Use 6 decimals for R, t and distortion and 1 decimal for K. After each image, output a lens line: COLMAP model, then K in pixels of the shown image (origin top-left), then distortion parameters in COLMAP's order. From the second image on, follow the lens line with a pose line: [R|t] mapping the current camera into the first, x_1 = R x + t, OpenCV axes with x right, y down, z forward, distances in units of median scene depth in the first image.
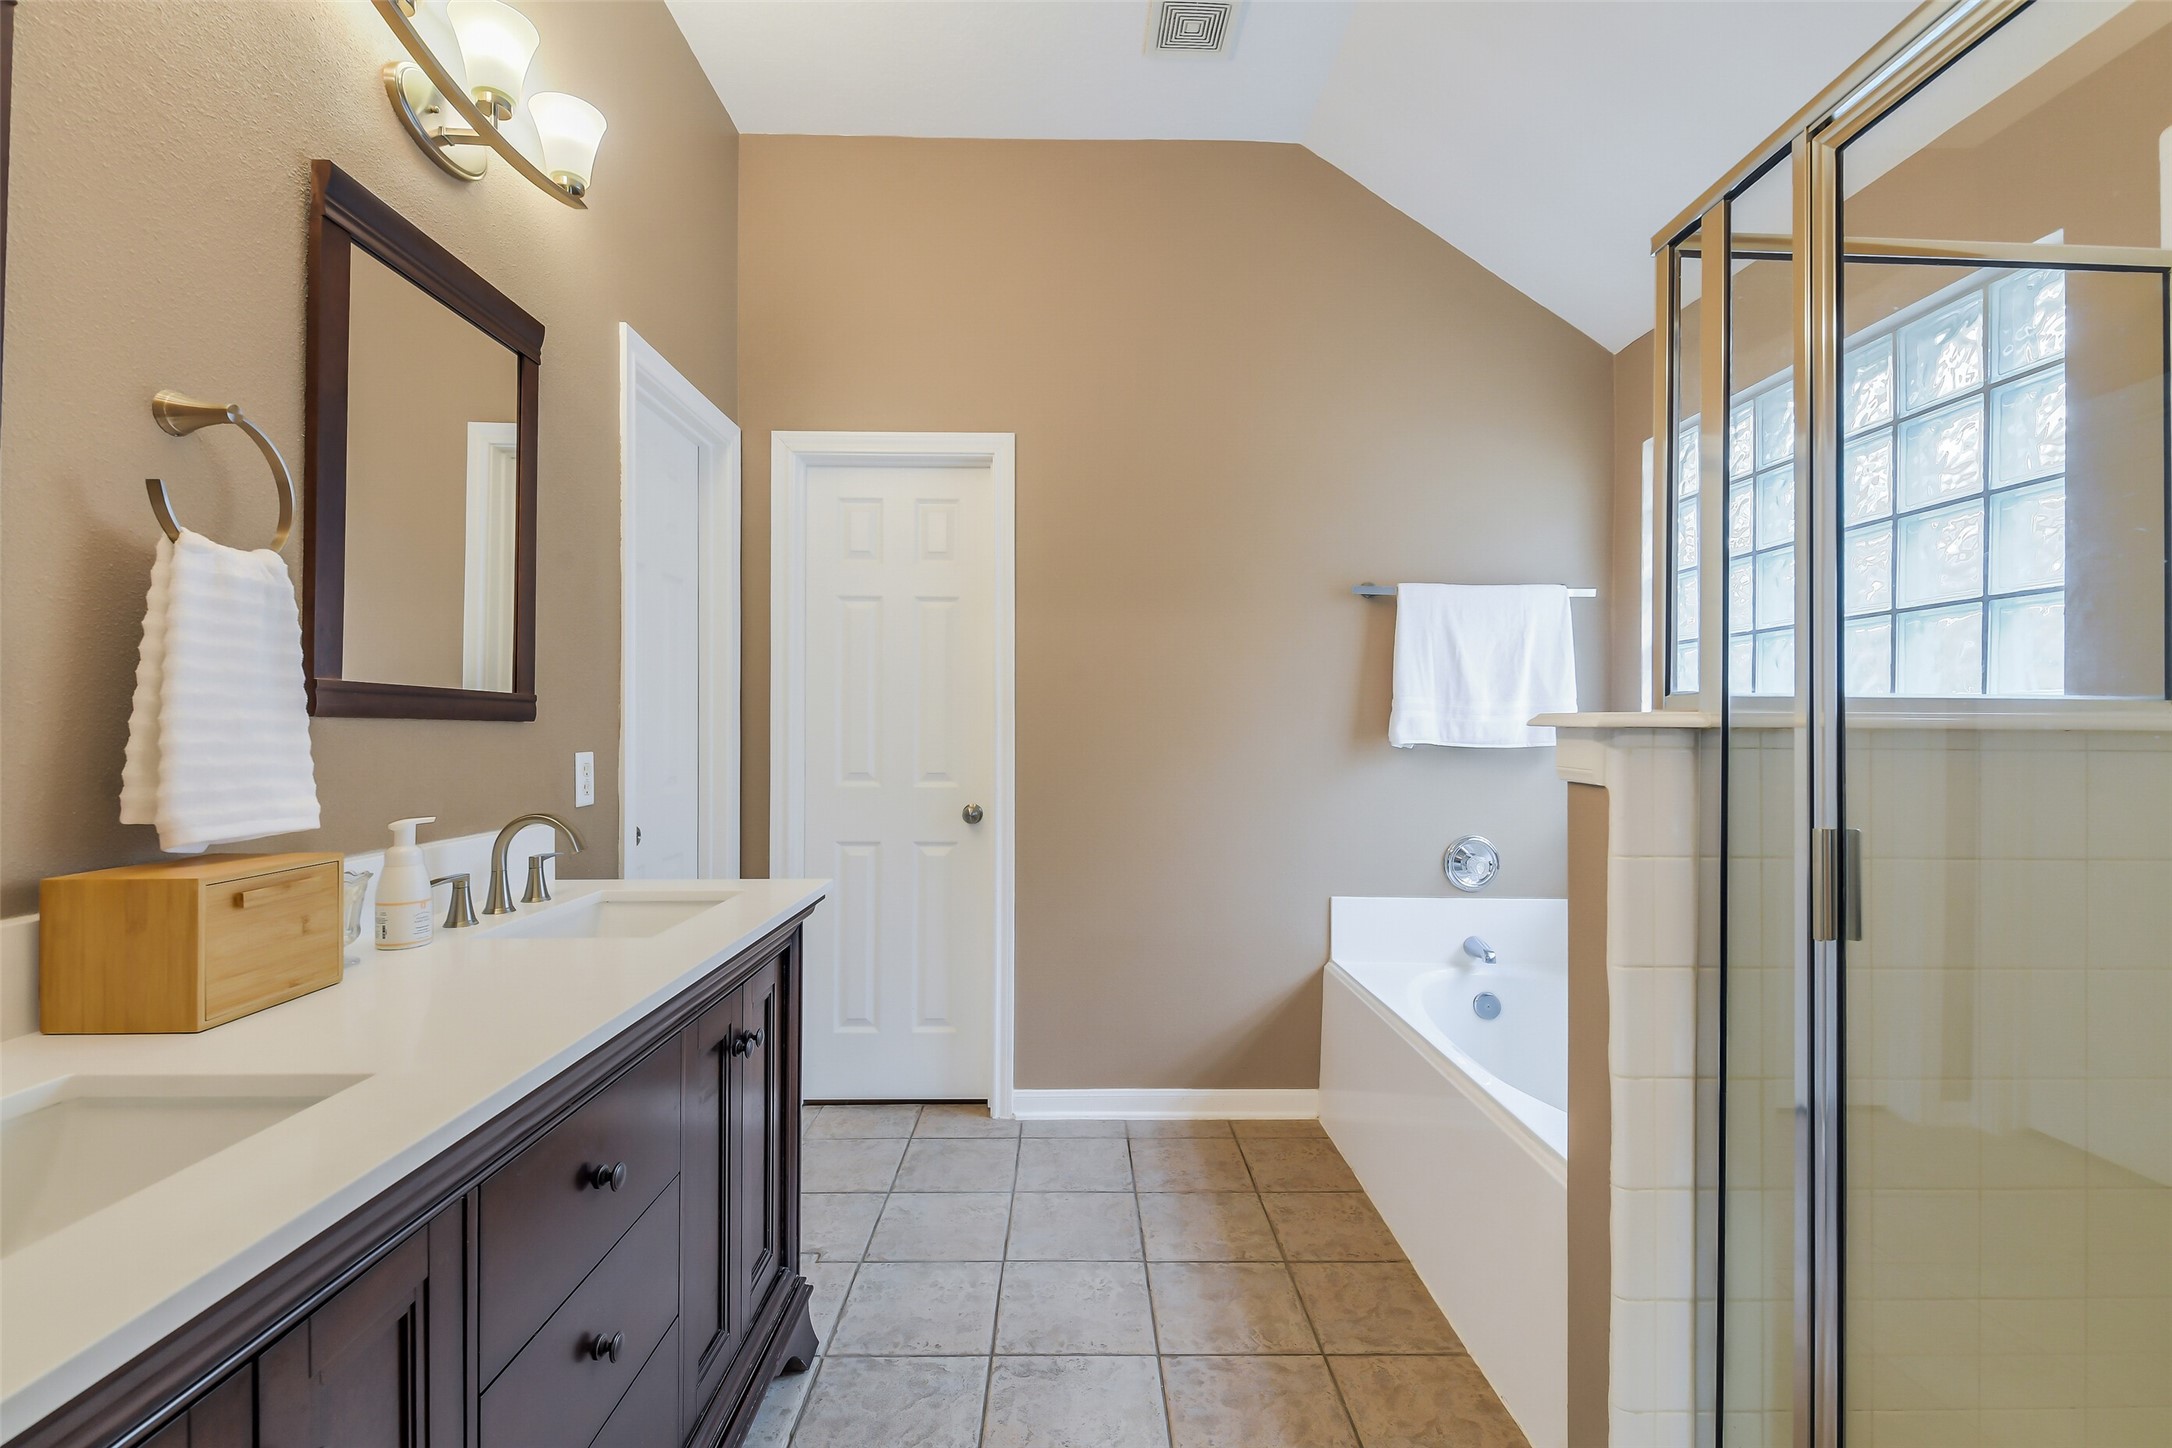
lens RADIAL K [[985.9, 0, 1070.5], [0, 985.9, 710.5], [0, 0, 1]] dist [0.022037, -0.017789]
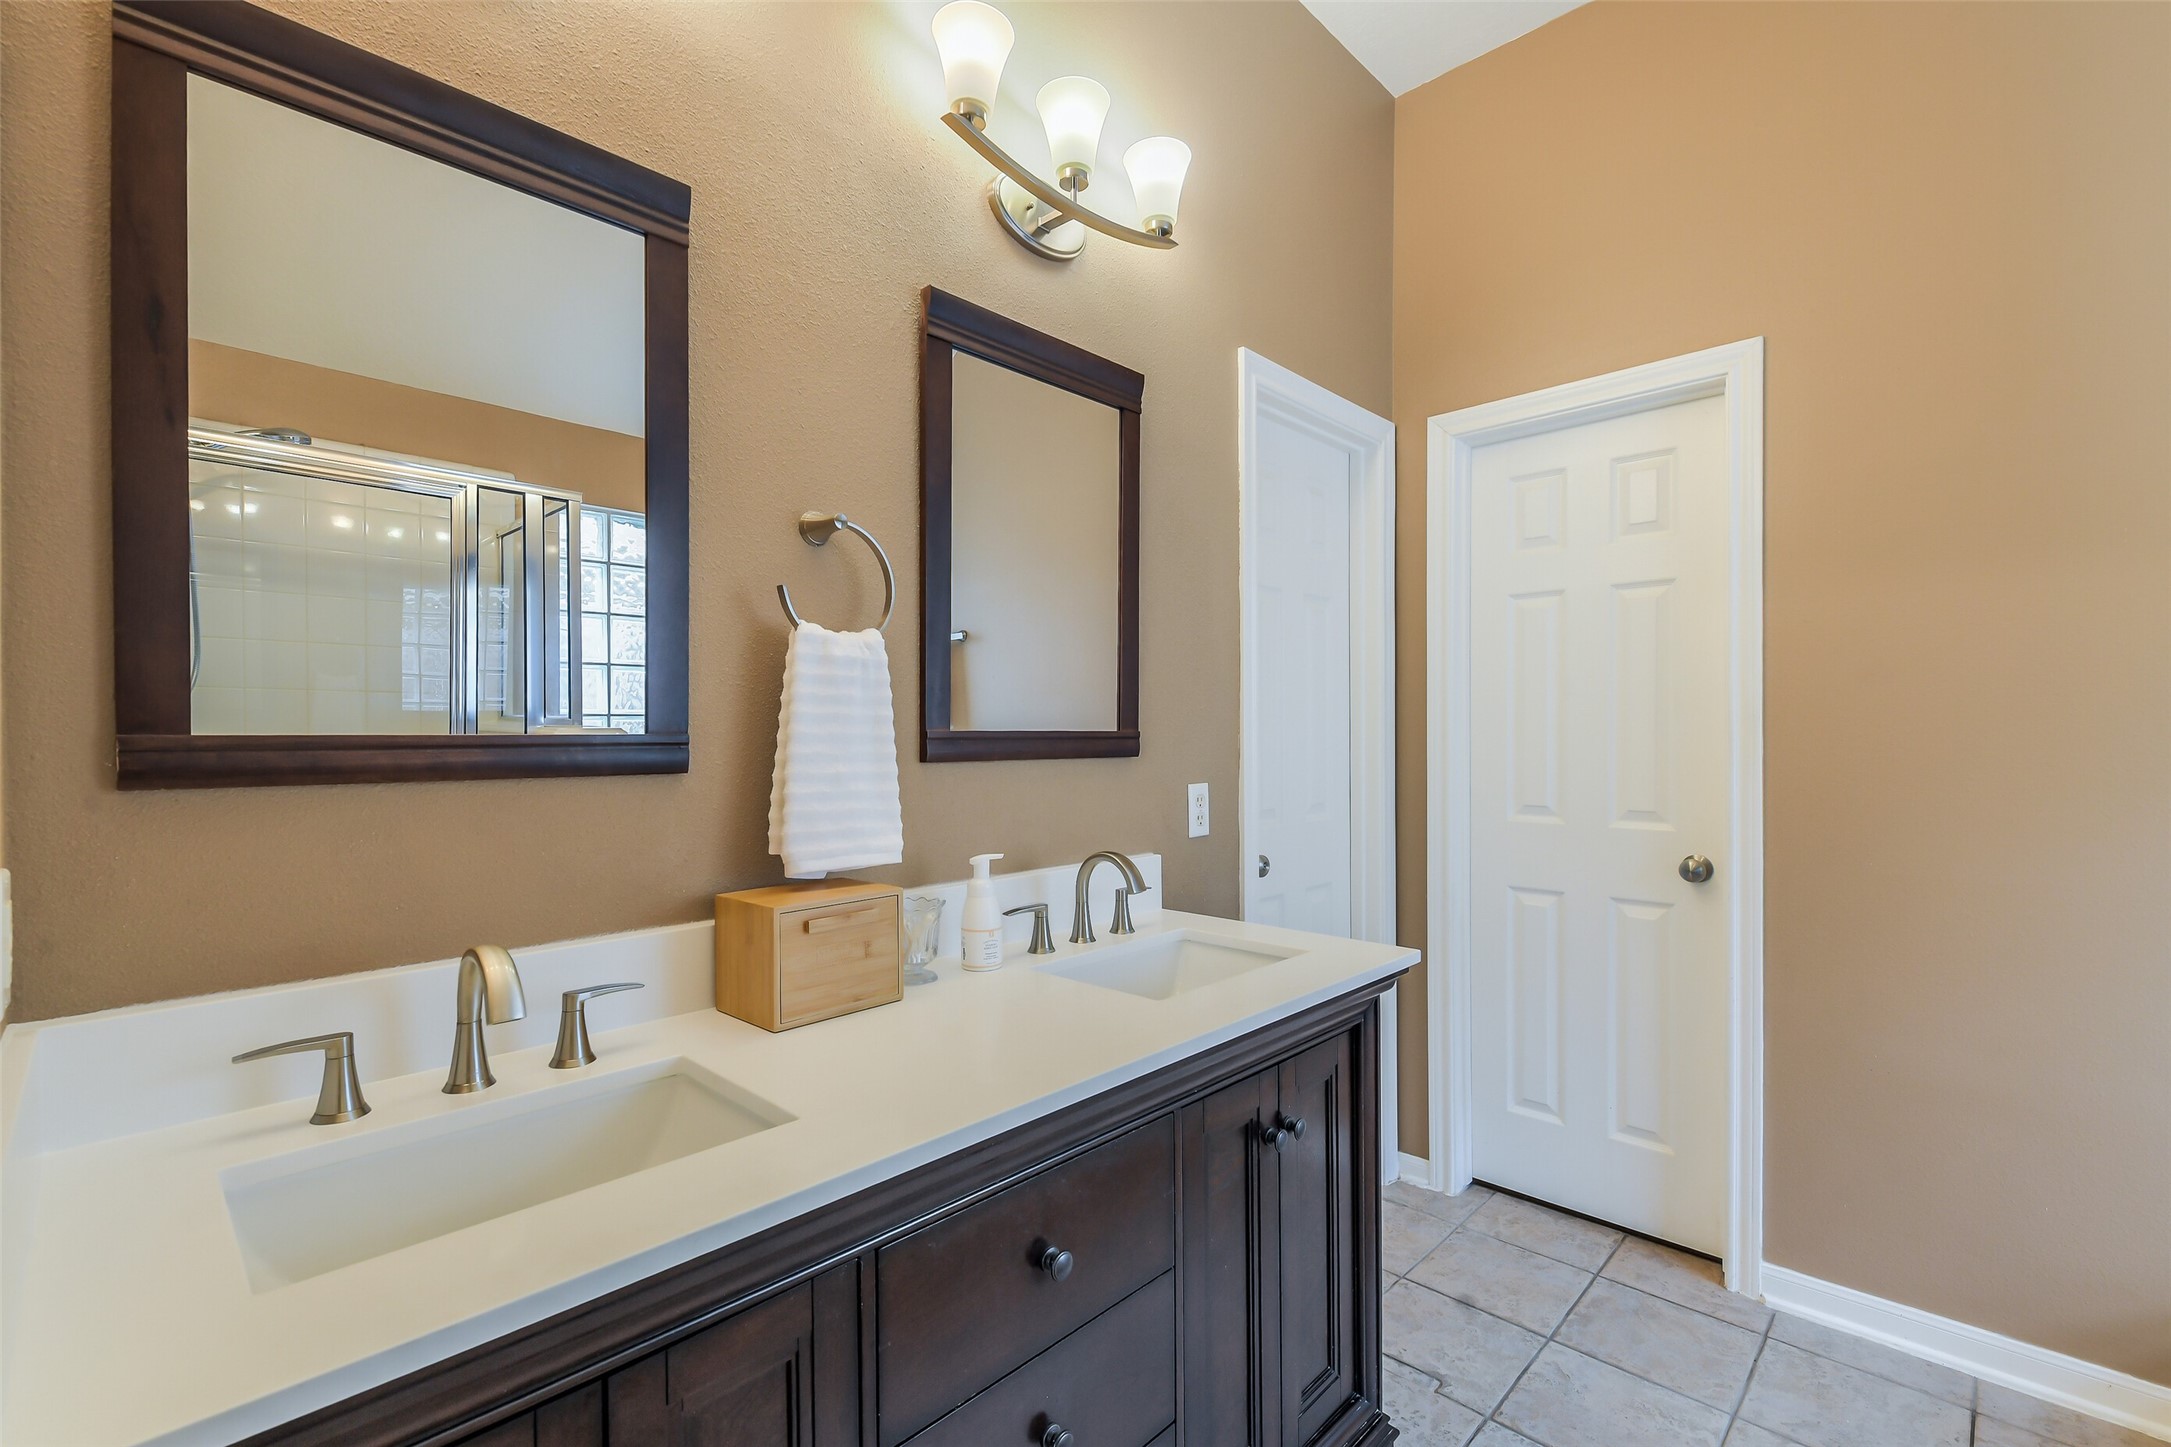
lens RADIAL K [[947.4, 0, 1089.4], [0, 947.4, 726.3], [0, 0, 1]] dist [0.014027, -0.007847]
pose [[0.700458, -0.008143, -0.713647, 0.138405], [0.025607, 0.999578, 0.013729, -0.036039], [0.713234, -0.027891, 0.700371, 0.260629]]
